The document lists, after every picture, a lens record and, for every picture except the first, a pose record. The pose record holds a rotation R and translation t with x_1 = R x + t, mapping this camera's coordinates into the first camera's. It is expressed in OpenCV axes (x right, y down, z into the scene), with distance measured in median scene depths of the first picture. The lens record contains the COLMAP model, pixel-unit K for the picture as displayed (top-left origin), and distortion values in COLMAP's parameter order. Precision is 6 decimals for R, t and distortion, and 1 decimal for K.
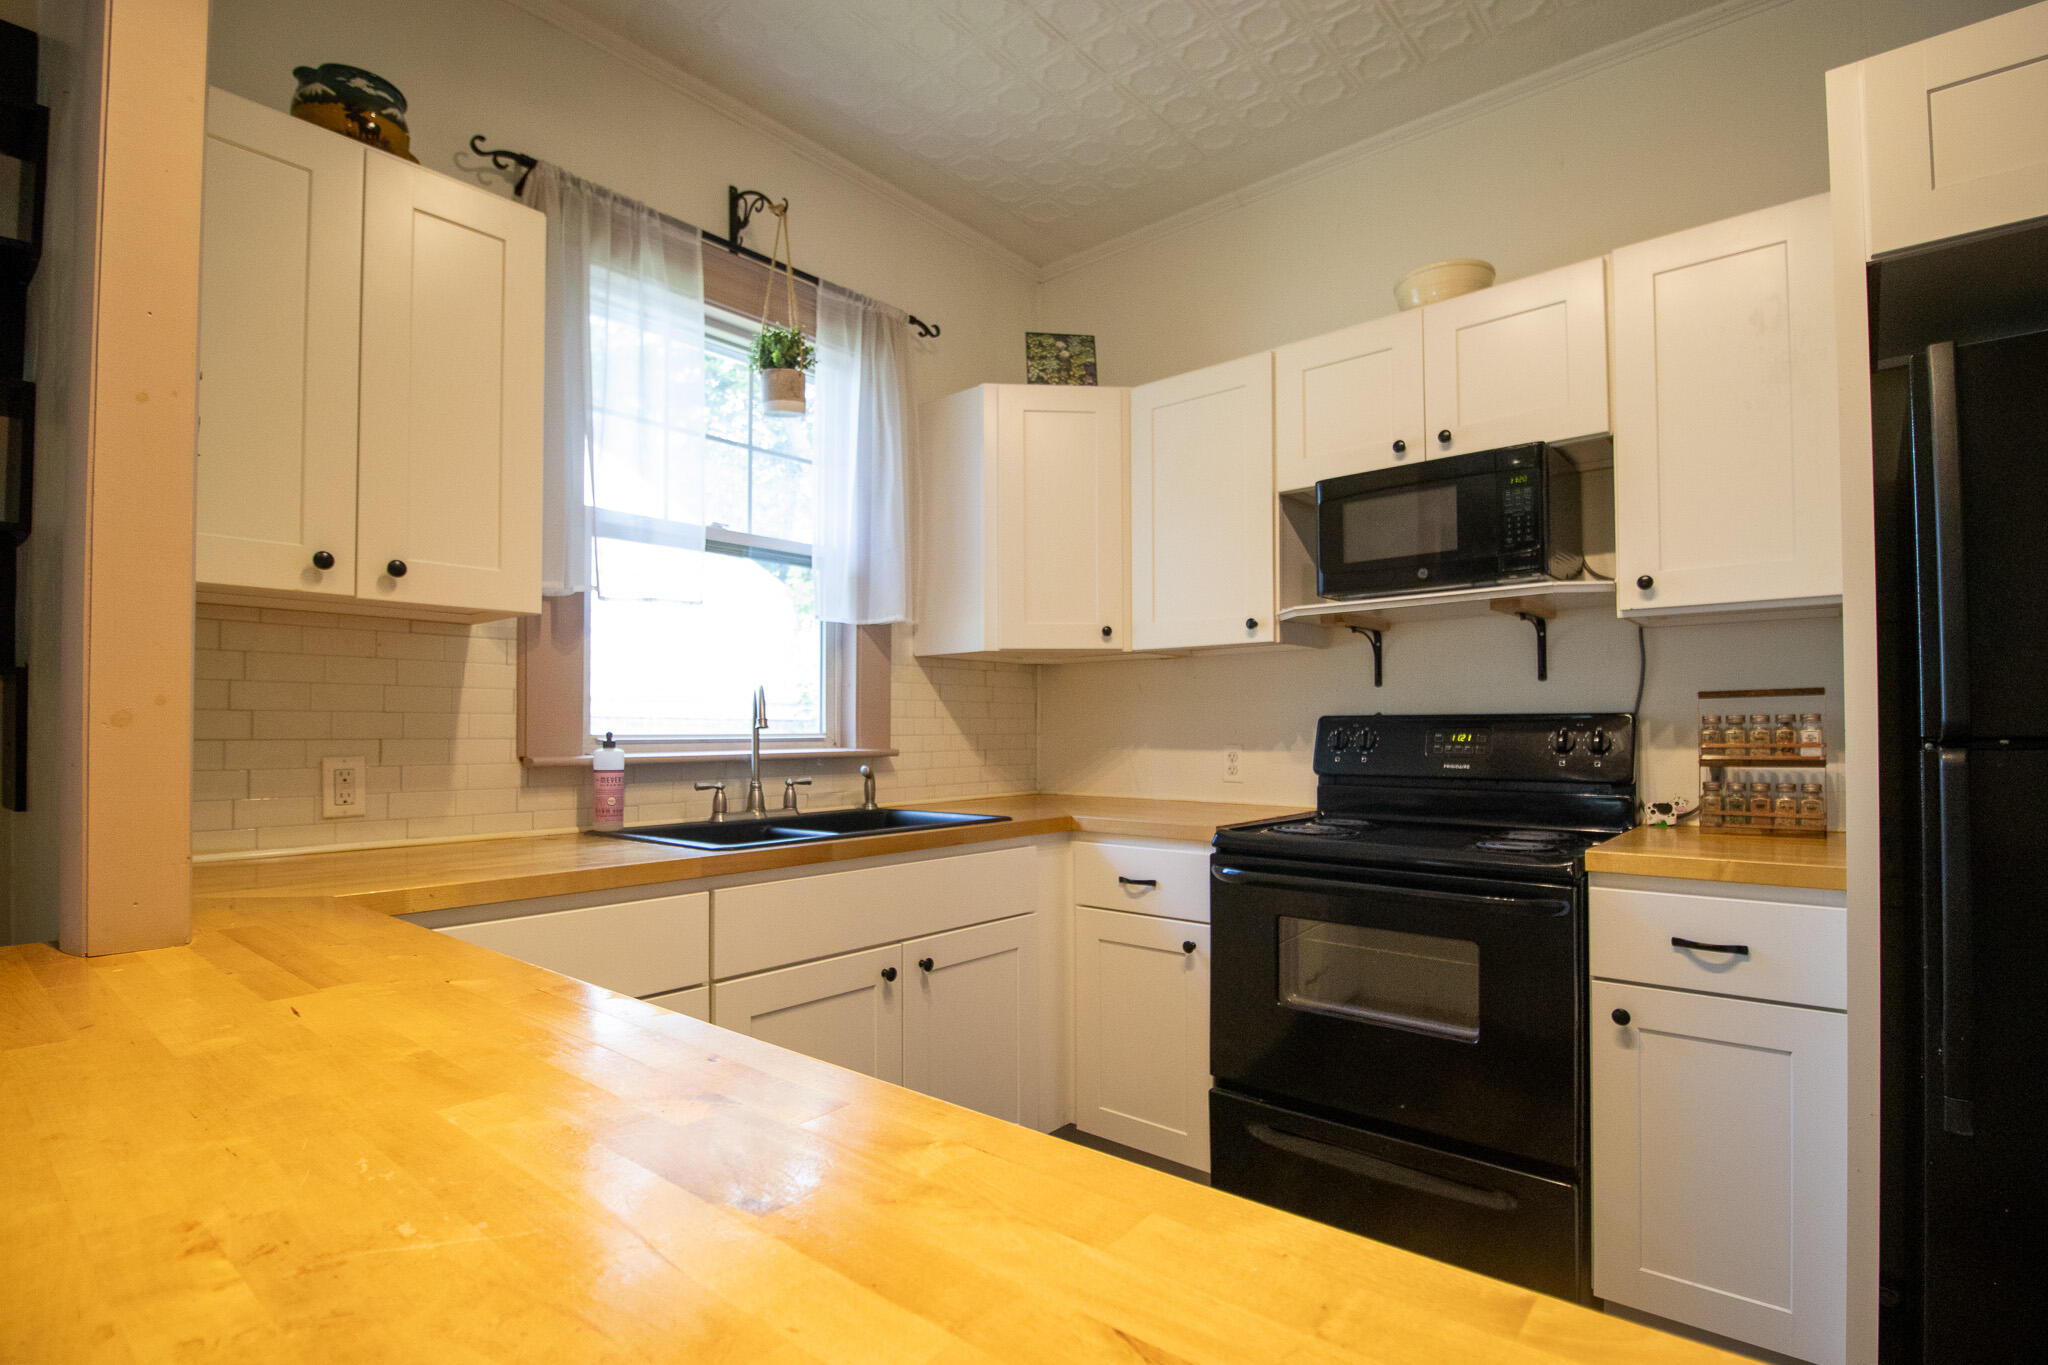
lens RADIAL K [[991.3, 0, 1020.6], [0, 991.3, 722.8], [0, 0, 1]] dist [0.001701, -0.008630]
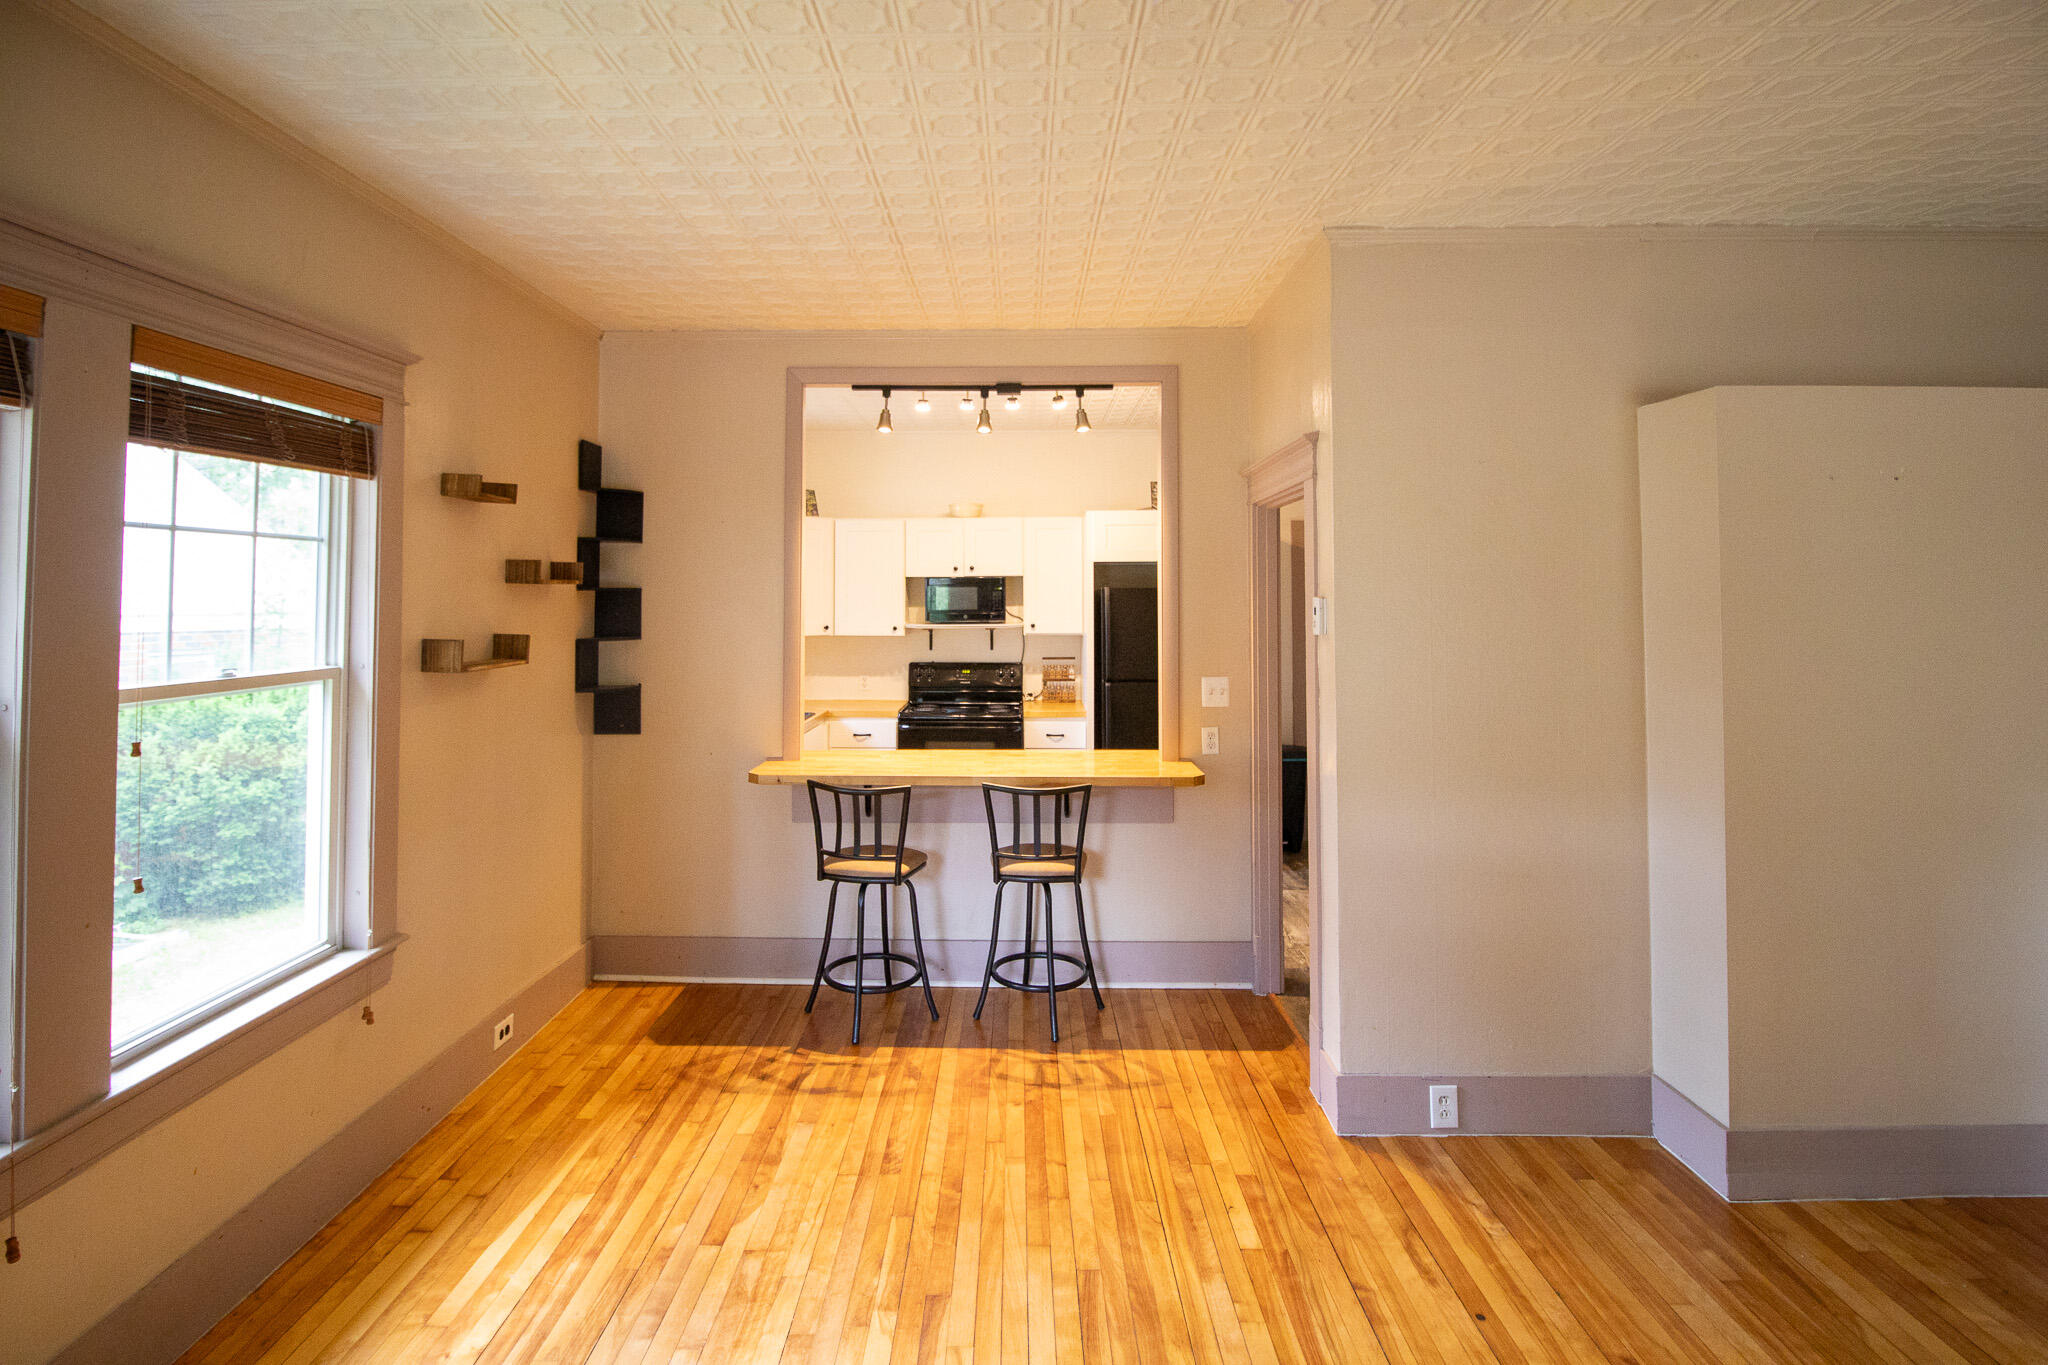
lens RADIAL K [[991.3, 0, 991.0], [0, 991.3, 568.7], [0, 0, 1]] dist [0.001701, -0.008630]
pose [[0.777080, 0.021637, 0.629030, -1.264103], [-0.003216, 0.999532, -0.030408, -0.191302], [-0.629394, 0.021607, 0.776786, -1.202869]]
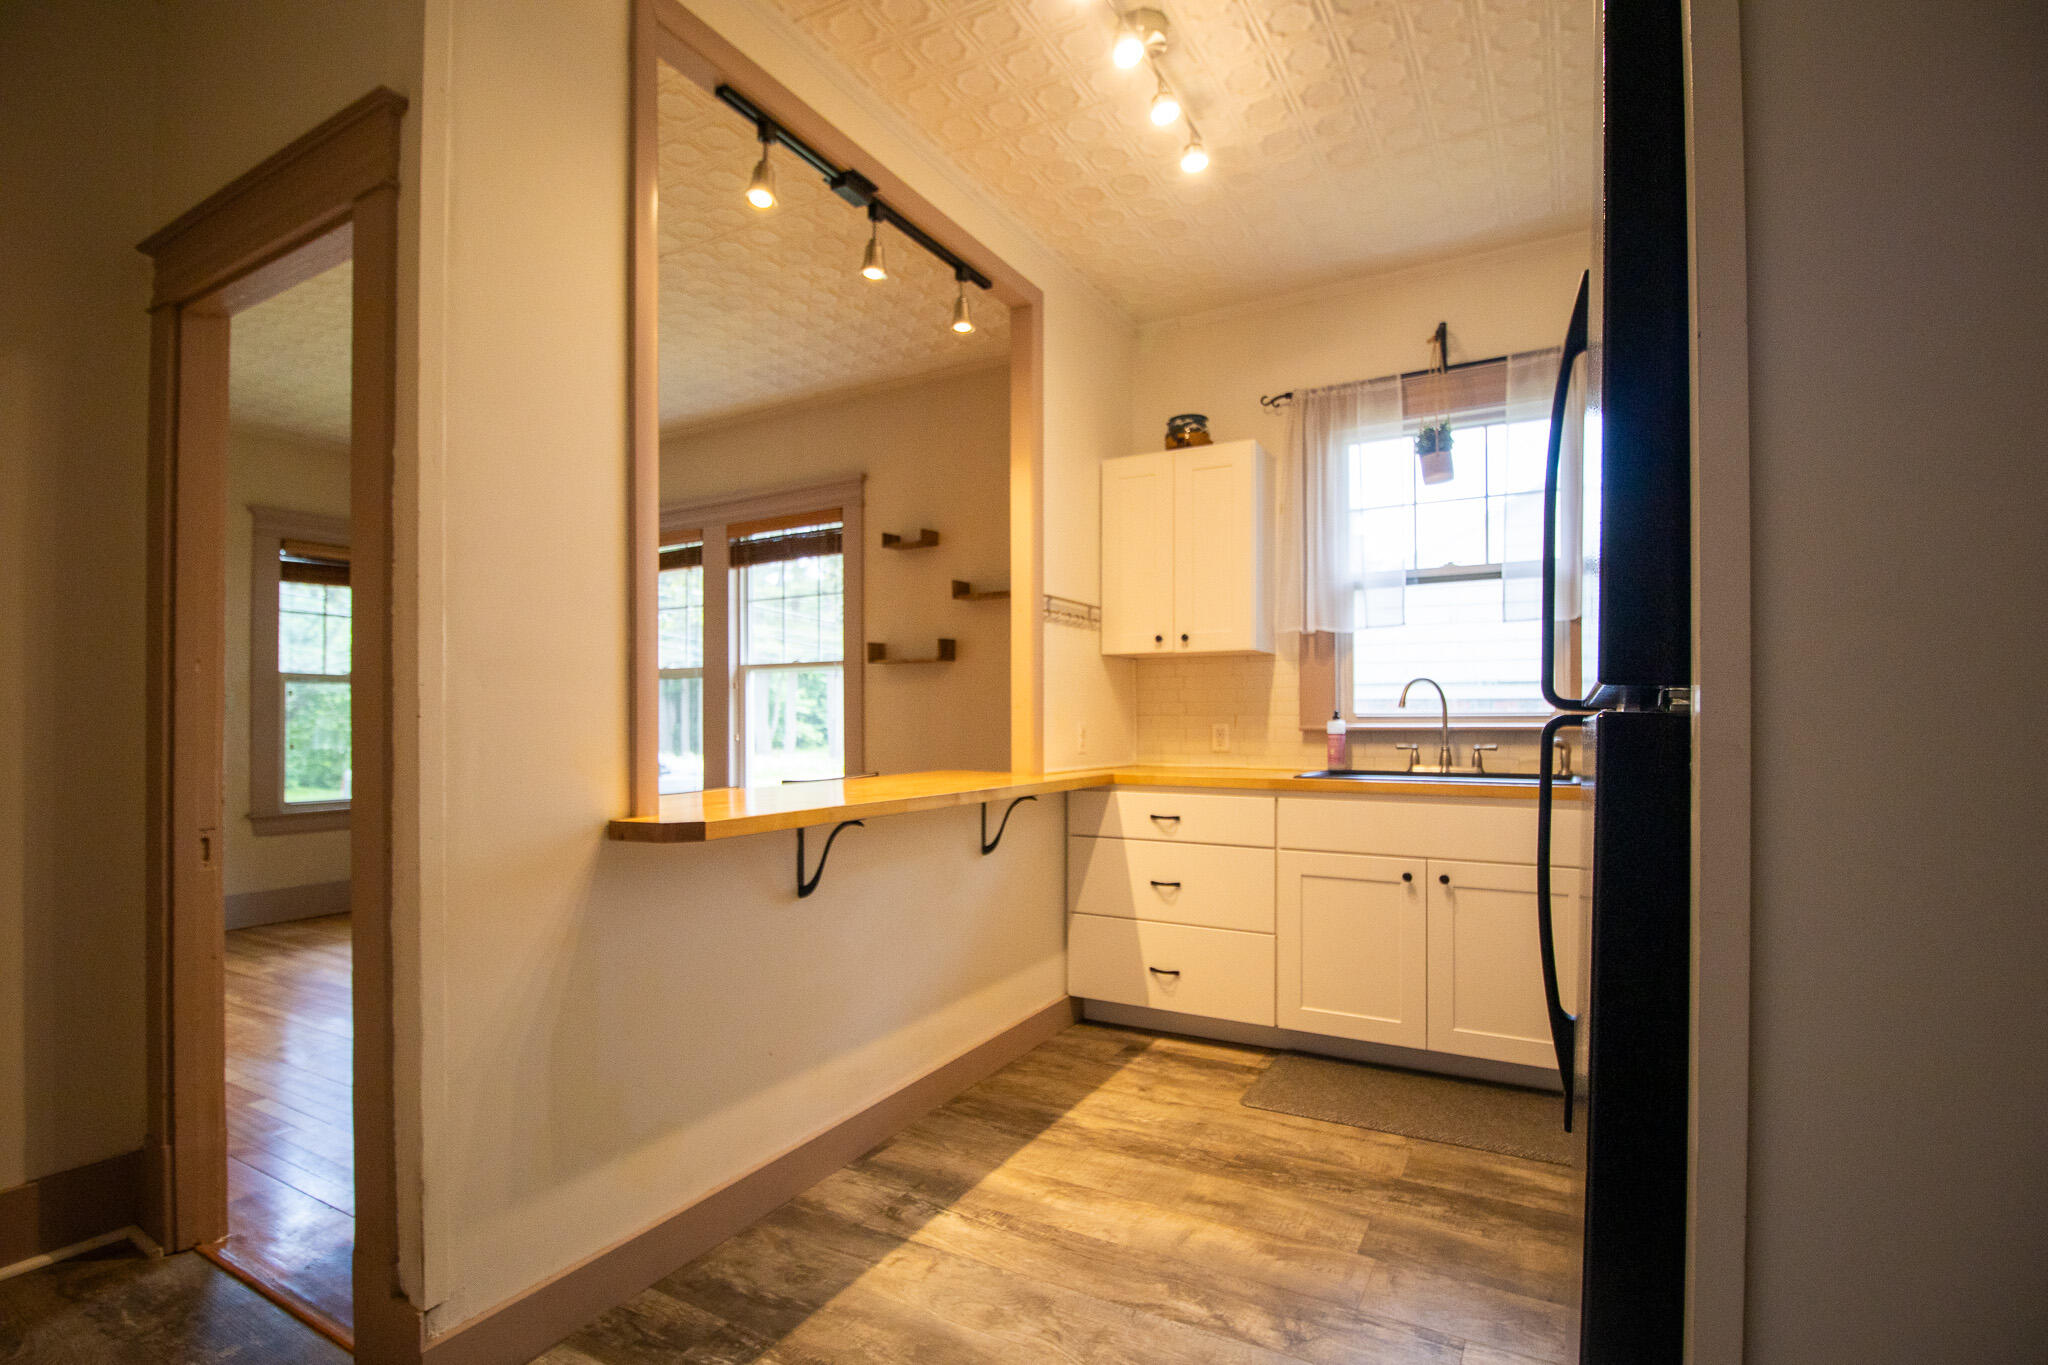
lens RADIAL K [[991.3, 0, 1083.9], [0, 991.3, 709.5], [0, 0, 1]] dist [0.001701, -0.008630]
pose [[0.211028, -0.002727, -0.977476, 1.054847], [0.008561, 0.999963, -0.000941, 0.005034], [0.977443, -0.008170, 0.211043, 0.218615]]
